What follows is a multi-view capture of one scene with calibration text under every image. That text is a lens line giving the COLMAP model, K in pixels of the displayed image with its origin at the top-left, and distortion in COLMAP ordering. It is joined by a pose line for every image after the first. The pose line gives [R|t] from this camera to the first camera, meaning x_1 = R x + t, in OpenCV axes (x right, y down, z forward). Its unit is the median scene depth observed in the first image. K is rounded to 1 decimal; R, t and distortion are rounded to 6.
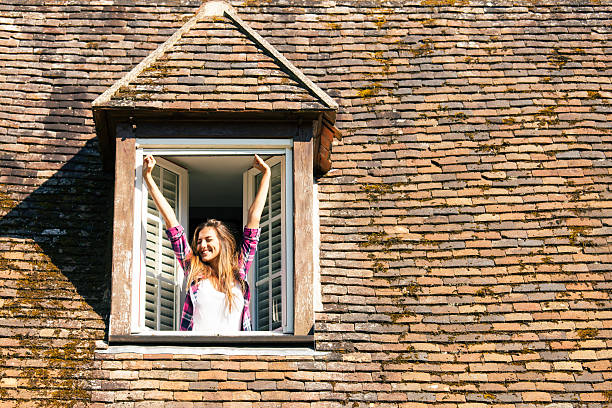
lens RADIAL K [[2085.9, 0, 306.0], [0, 2085.9, 204.0], [0, 0, 1]] dist [-0.018142, -2.944897]
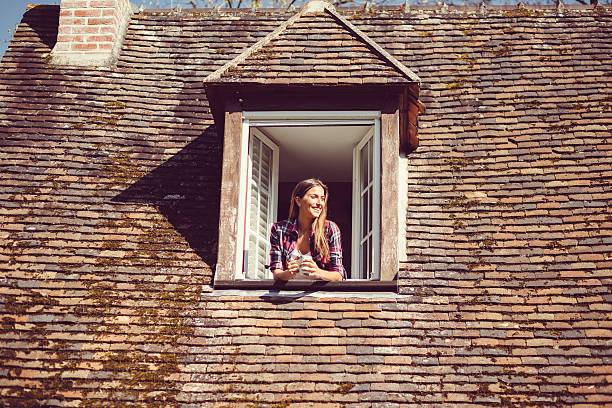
lens RADIAL K [[1510.9, 0, 306.0], [0, 1510.9, 204.0], [0, 0, 1]] dist [-0.081445, -1.131883]
pose [[0.995181, -0.005569, -0.097897, 0.032784], [0.001086, 0.998951, -0.045785, 0.056209], [0.098049, 0.045458, 0.994143, 0.184596]]
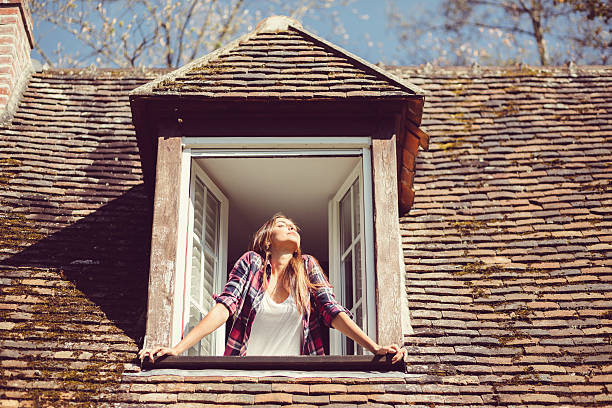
lens RADIAL K [[1510.9, 0, 306.0], [0, 1510.9, 204.0], [0, 0, 1]] dist [-0.081445, -1.131883]
pose [[0.999450, -0.013040, -0.030490, -0.014134], [0.006130, 0.976248, -0.216571, 0.123808], [0.032590, 0.216265, 0.975791, 0.415461]]
